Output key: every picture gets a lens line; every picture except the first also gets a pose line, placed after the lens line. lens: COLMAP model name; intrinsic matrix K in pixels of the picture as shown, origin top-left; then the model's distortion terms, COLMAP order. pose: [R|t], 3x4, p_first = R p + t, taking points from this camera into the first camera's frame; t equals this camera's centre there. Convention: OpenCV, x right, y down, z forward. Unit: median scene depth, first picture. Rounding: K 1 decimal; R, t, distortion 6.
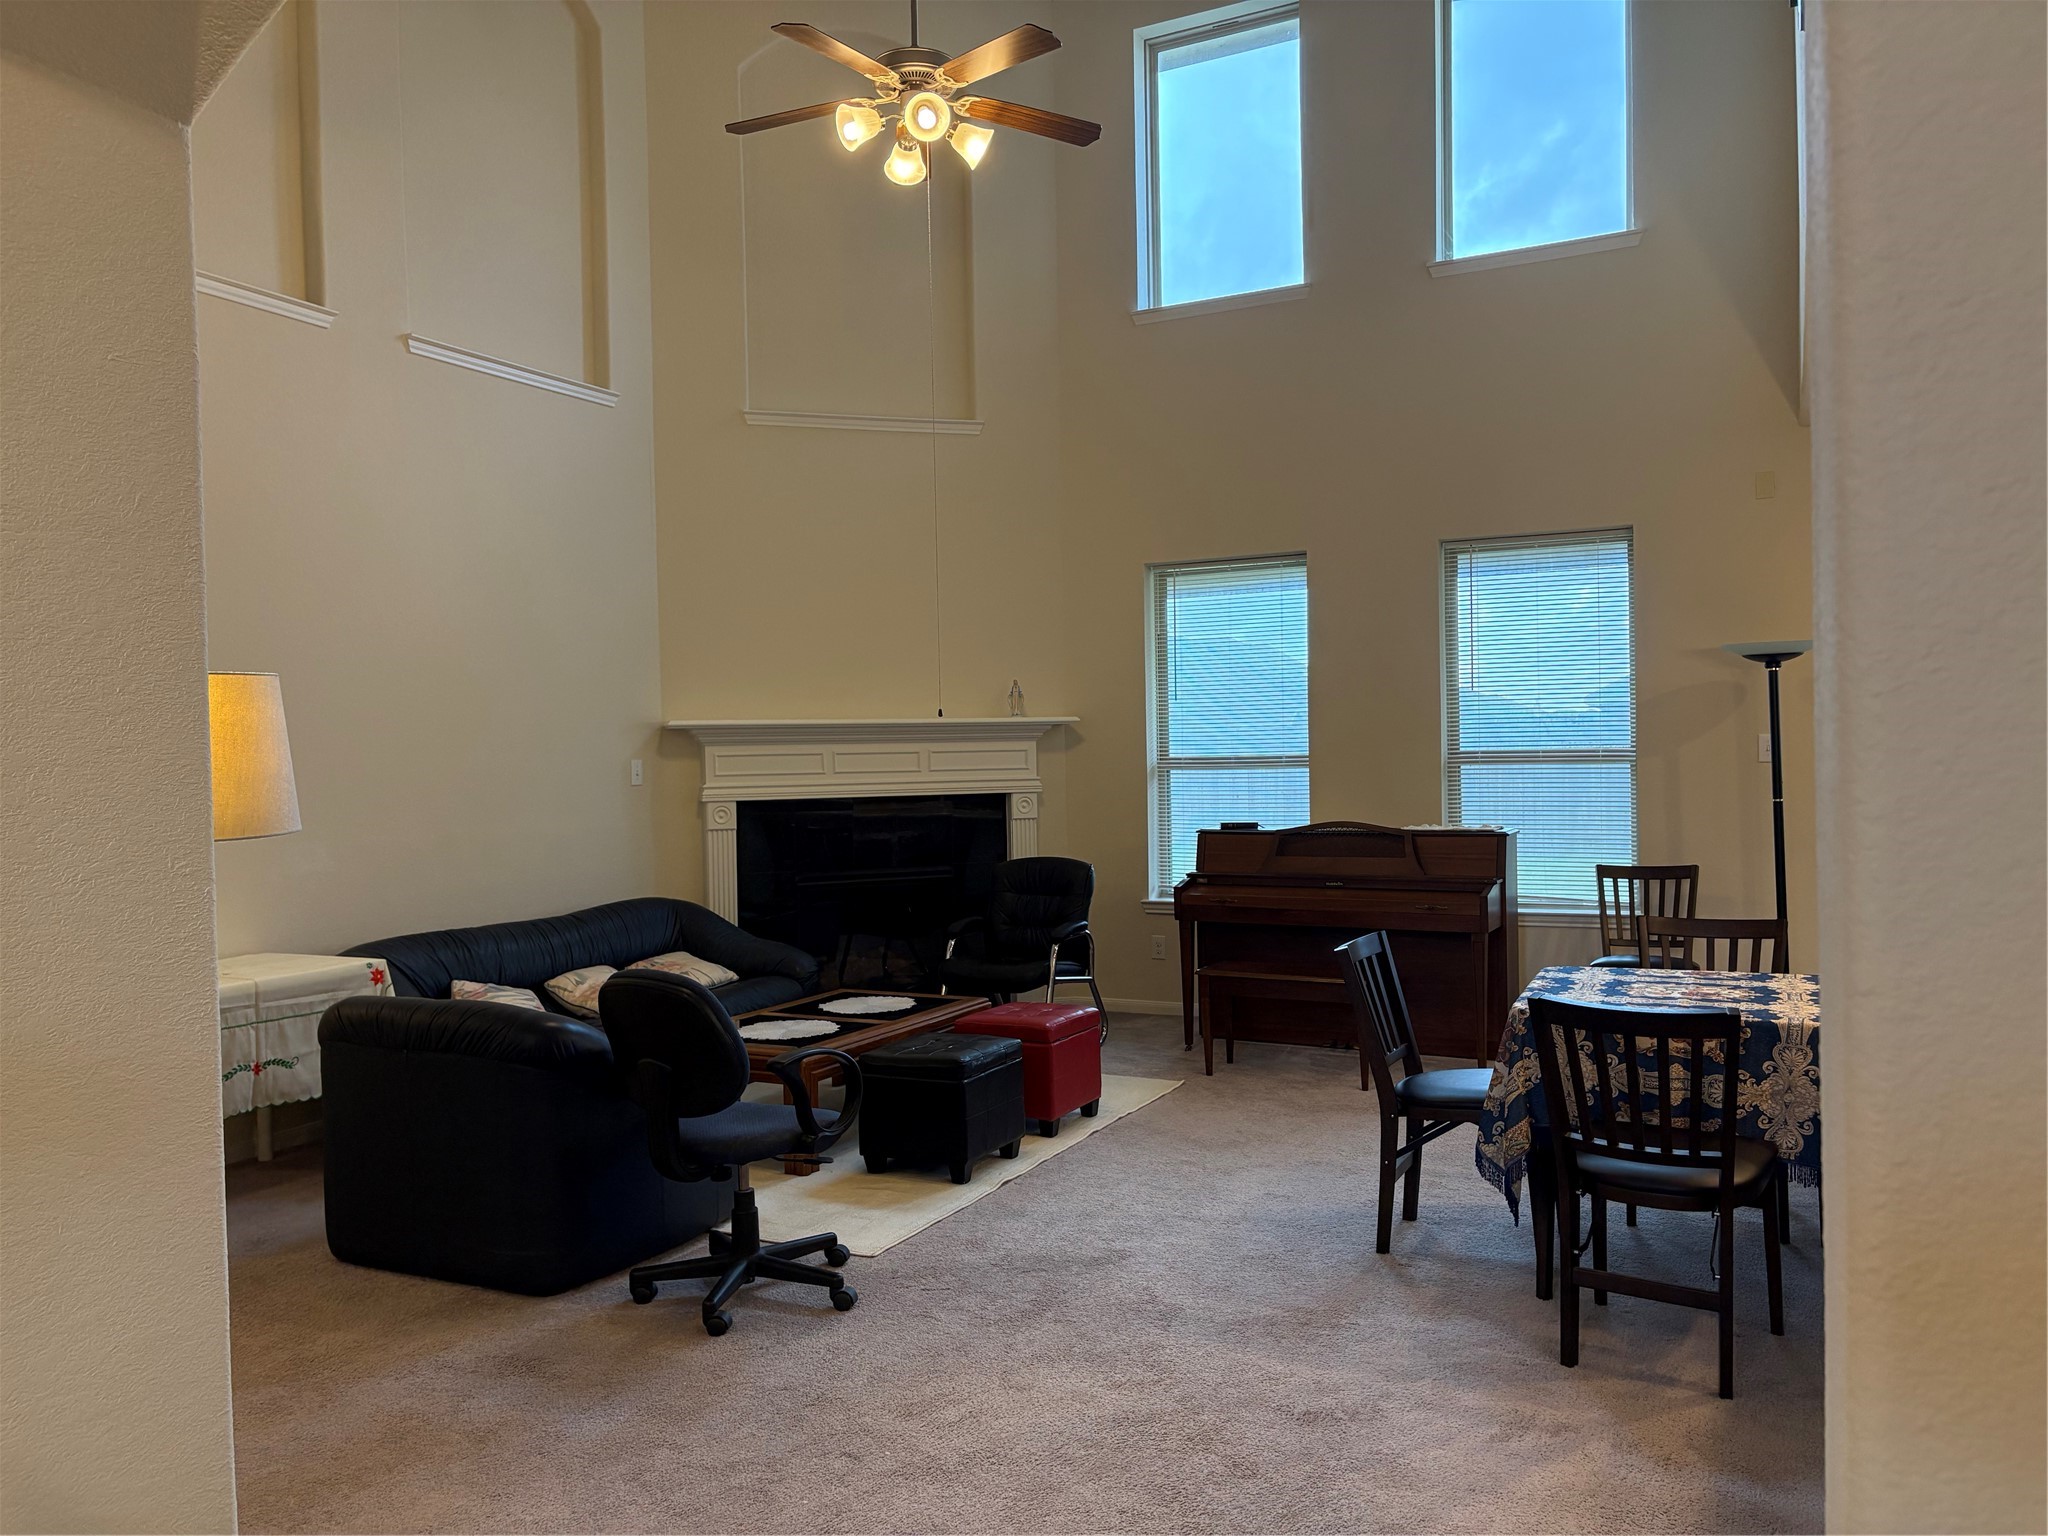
lens RADIAL K [[1558.3, 0, 1024.0], [0, 1558.3, 768.0], [0, 0, 1]] dist [0.071856, -0.076681]
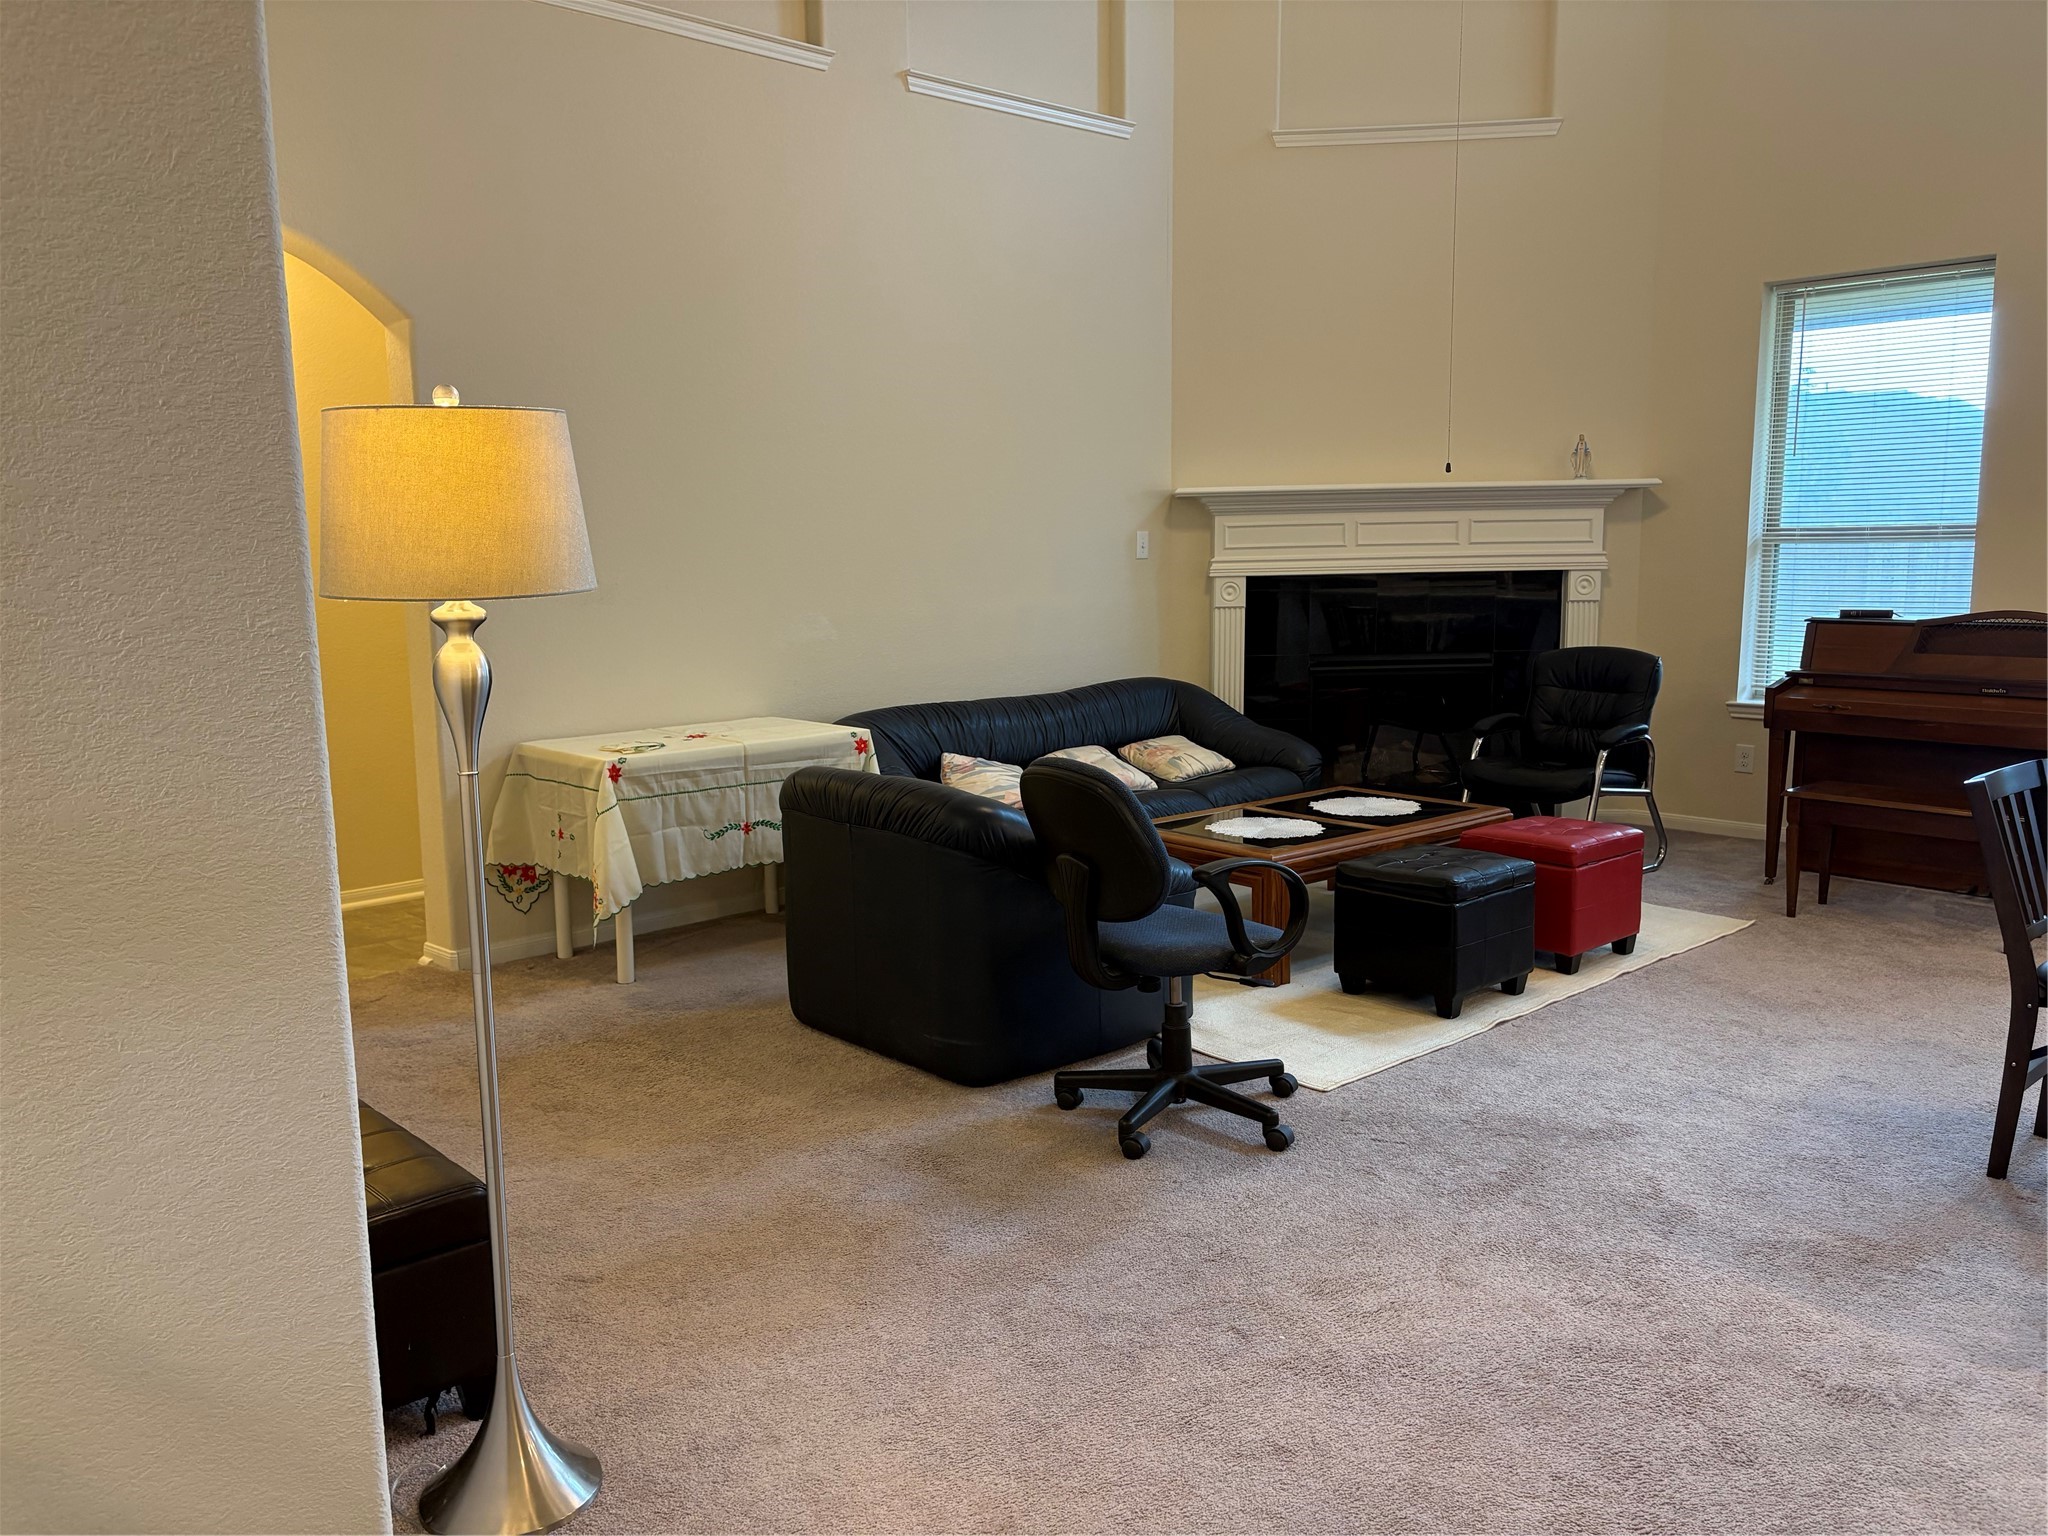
lens RADIAL K [[1558.3, 0, 1024.0], [0, 1558.3, 768.0], [0, 0, 1]] dist [0.071856, -0.076681]
pose [[0.932843, 0.057451, -0.355674, 0.043628], [-0.007155, 0.989964, 0.141139, 0.005896], [0.360213, -0.129116, 0.923892, 0.127027]]
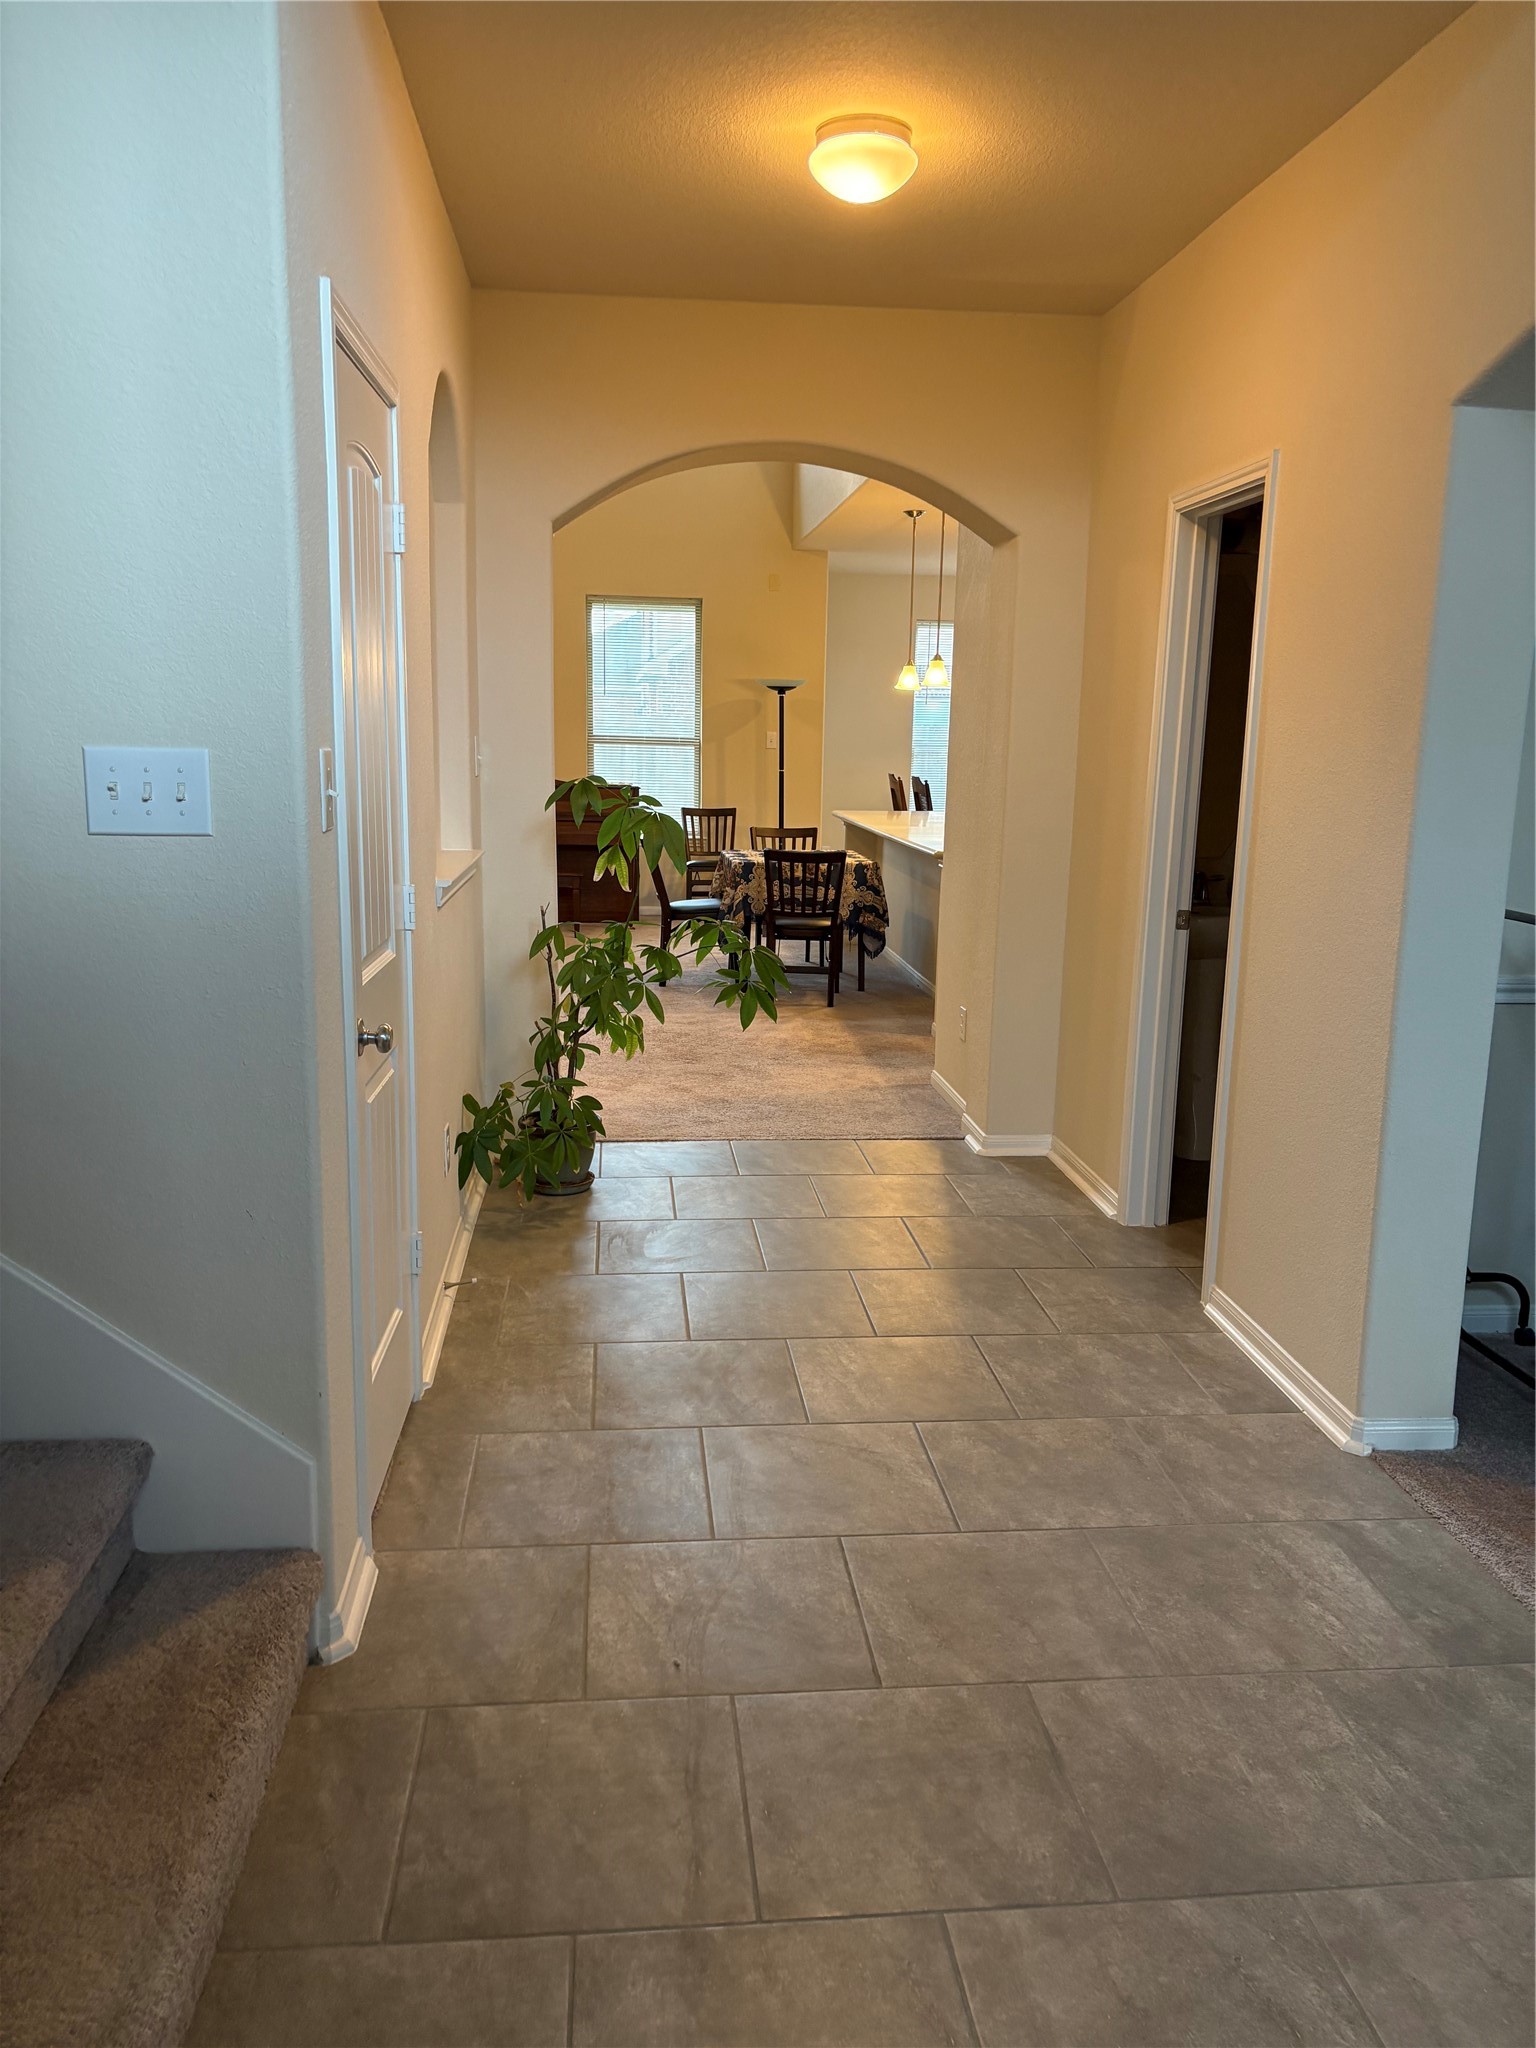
lens RADIAL K [[1558.3, 0, 768.0], [0, 1558.3, 1024.0], [0, 0, 1]] dist [0.071856, -0.076681]
pose [[0.849368, -0.061287, 0.524230, -0.635808], [-0.031969, 0.985438, 0.167002, 0.011431], [-0.526832, -0.158606, 0.835040, -0.682185]]
